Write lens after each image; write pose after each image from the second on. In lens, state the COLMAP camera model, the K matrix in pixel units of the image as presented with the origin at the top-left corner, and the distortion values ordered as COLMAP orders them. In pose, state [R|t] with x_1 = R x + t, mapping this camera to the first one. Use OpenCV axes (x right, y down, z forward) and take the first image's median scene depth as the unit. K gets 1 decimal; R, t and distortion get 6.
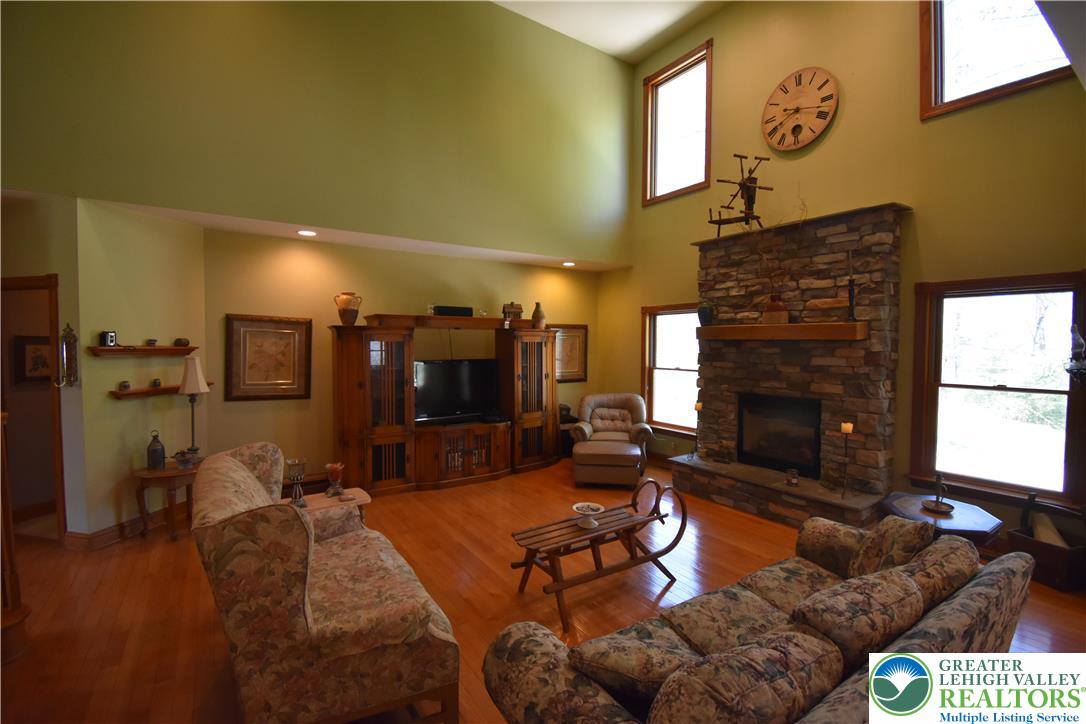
lens RADIAL K [[484.1, 0, 543.0], [0, 484.1, 362.0], [0, 0, 1]] dist [0.013276, -0.026556]
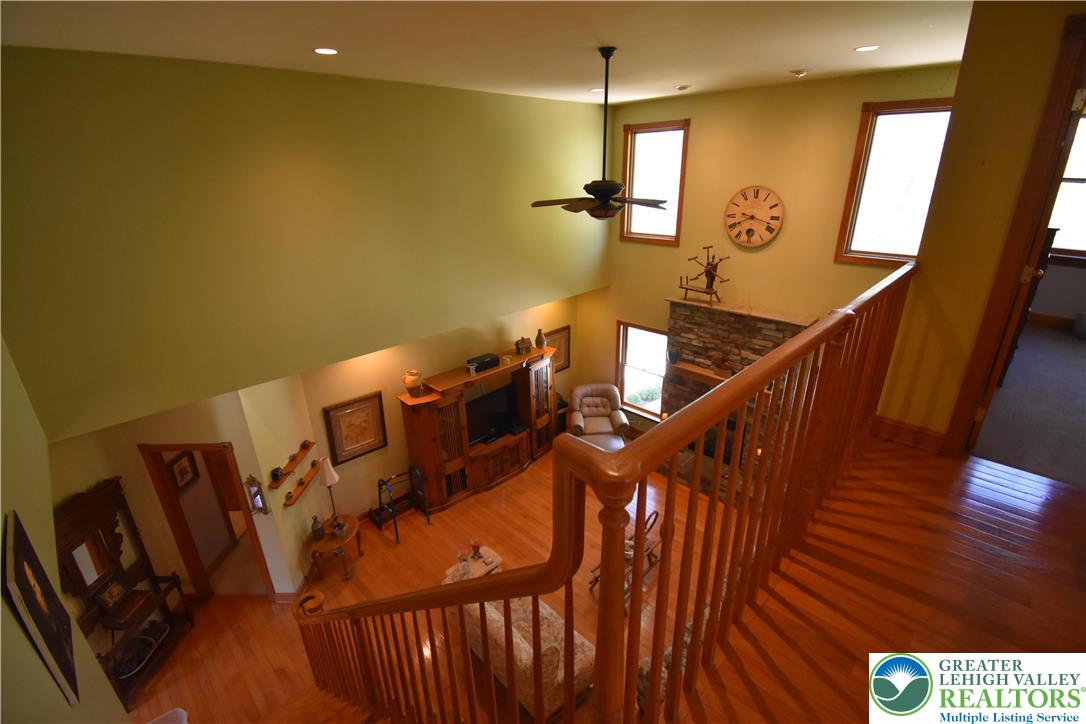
lens RADIAL K [[492.5, 0, 543.0], [0, 492.5, 362.0], [0, 0, 1]] dist [0.016681, -0.028443]
pose [[0.980773, -0.094386, 0.170810, -0.276731], [0.031288, 0.939989, 0.339768, -0.580229], [-0.192628, -0.327891, 0.924869, -0.240207]]
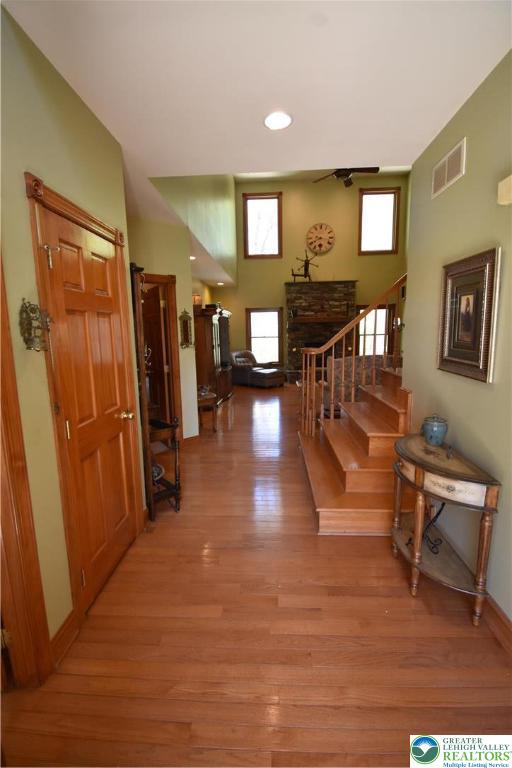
lens RADIAL K [[342.3, 0, 256.0], [0, 342.3, 384.0], [0, 0, 1]] dist [0.013276, -0.026556]
pose [[0.597699, -0.139351, 0.789517, -1.257762], [0.054135, 0.989546, 0.133674, 0.019592], [-0.799890, -0.037156, 0.598995, 0.085287]]
